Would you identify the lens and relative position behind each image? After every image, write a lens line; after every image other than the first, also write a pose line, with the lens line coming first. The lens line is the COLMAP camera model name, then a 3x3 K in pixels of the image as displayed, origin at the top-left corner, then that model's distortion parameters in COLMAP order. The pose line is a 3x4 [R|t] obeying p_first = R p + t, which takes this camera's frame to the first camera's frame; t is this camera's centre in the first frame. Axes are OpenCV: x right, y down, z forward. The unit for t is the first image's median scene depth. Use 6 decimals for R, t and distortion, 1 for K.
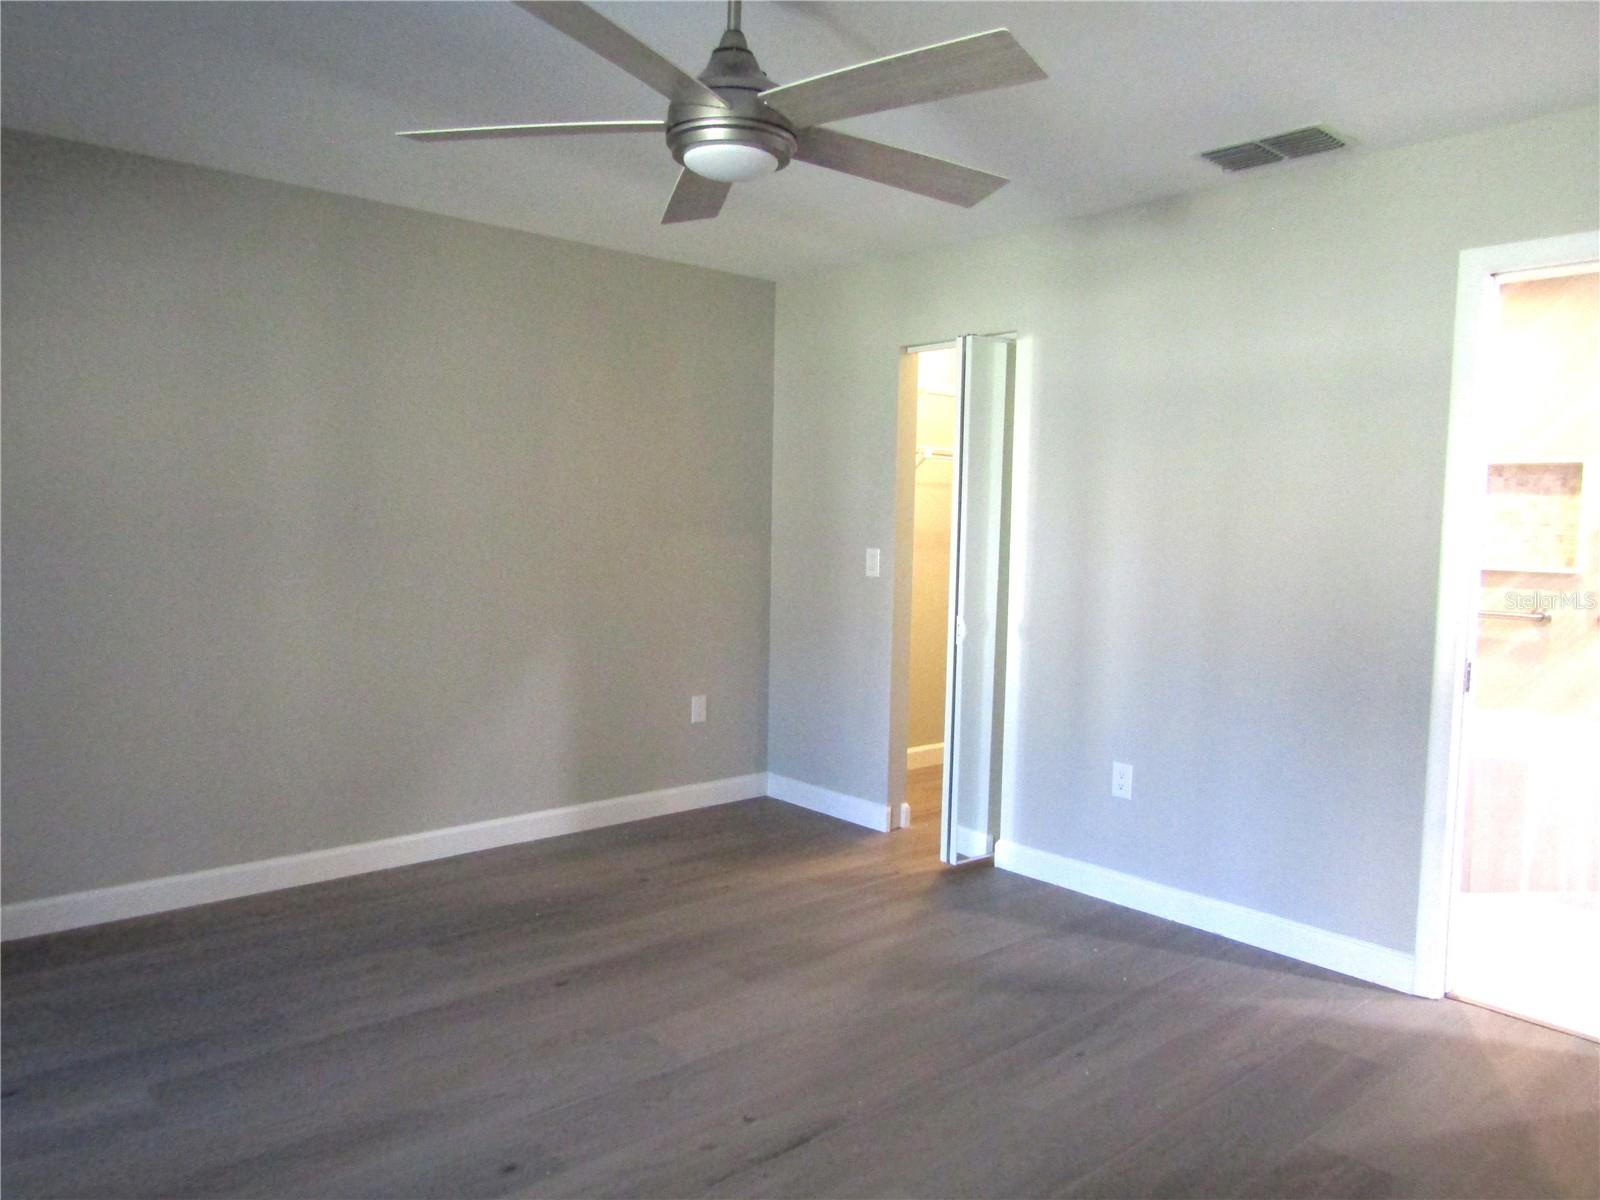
lens RADIAL K [[1138.7, 0, 800.0], [0, 1138.7, 600.0], [0, 0, 1]] dist [-0.006818, -0.000703]
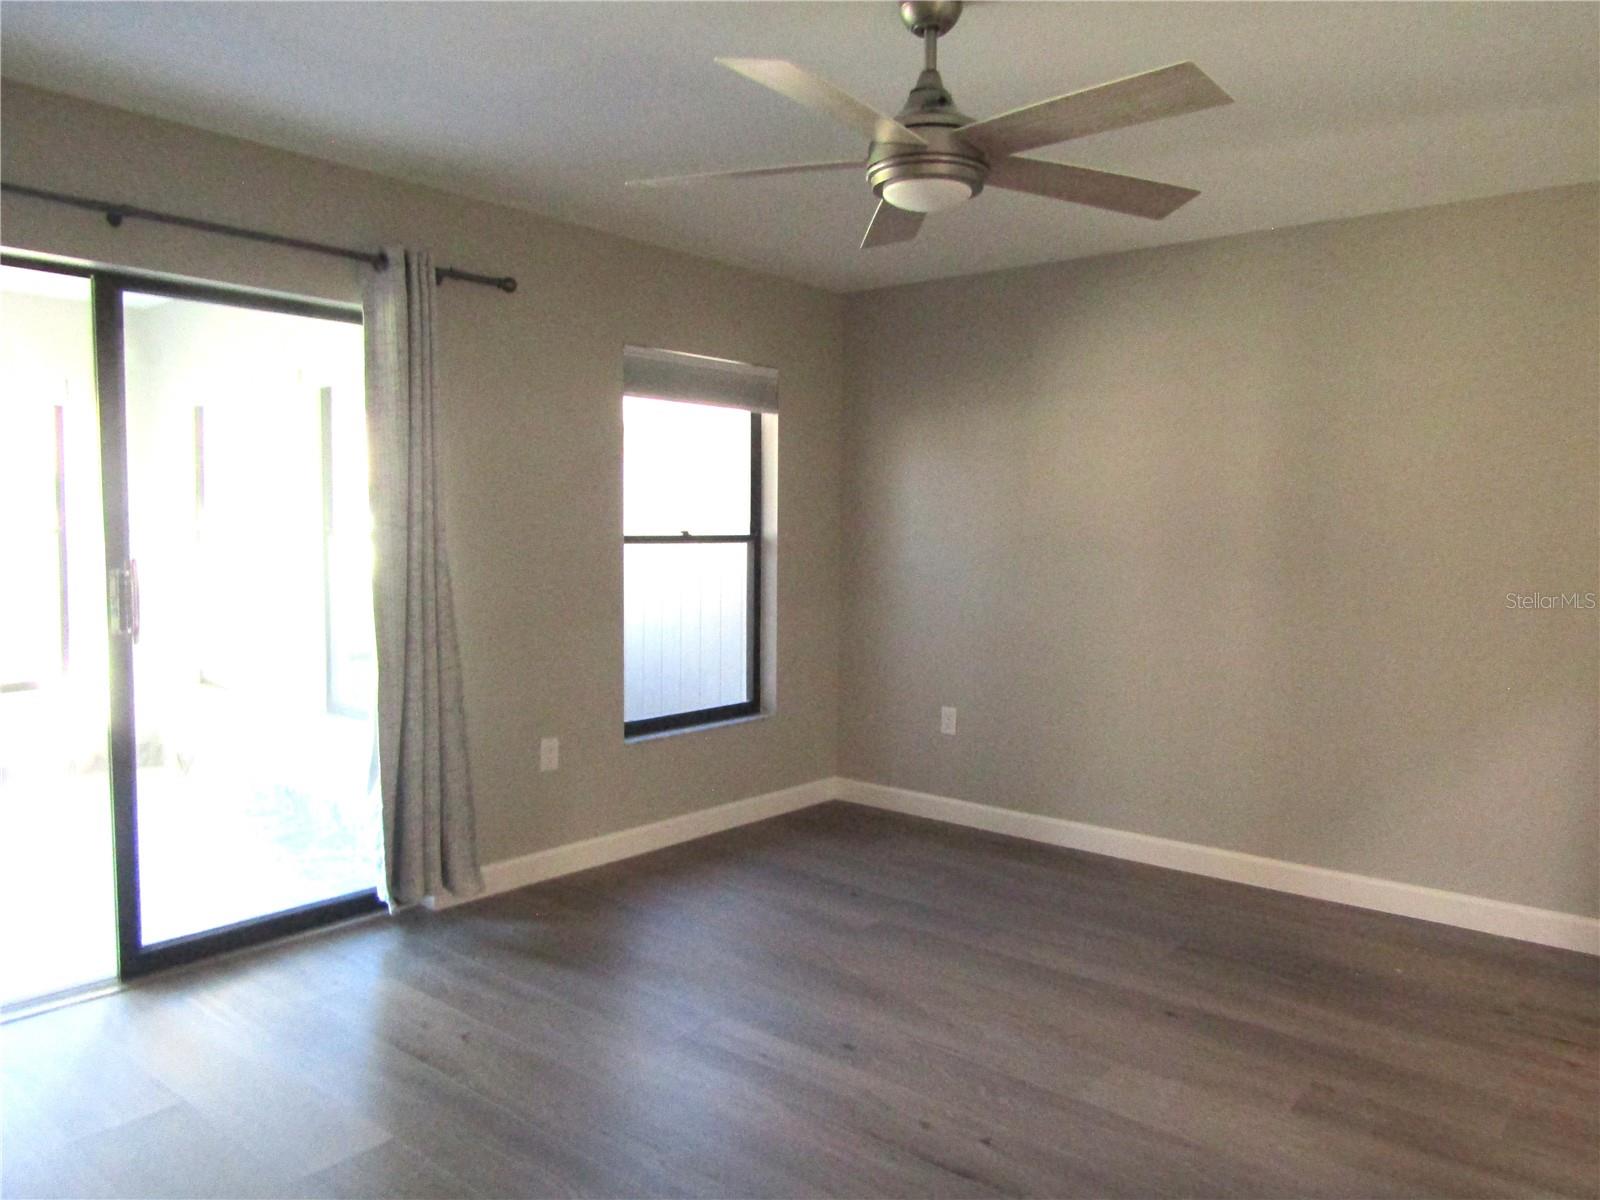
lens RADIAL K [[1138.7, 0, 800.0], [0, 1138.7, 600.0], [0, 0, 1]] dist [-0.006818, -0.000703]
pose [[0.151787, 0.047693, -0.987262, 0.627457], [-0.082555, 0.995957, 0.035421, -0.020445], [0.984960, 0.076127, 0.155111, 0.470390]]
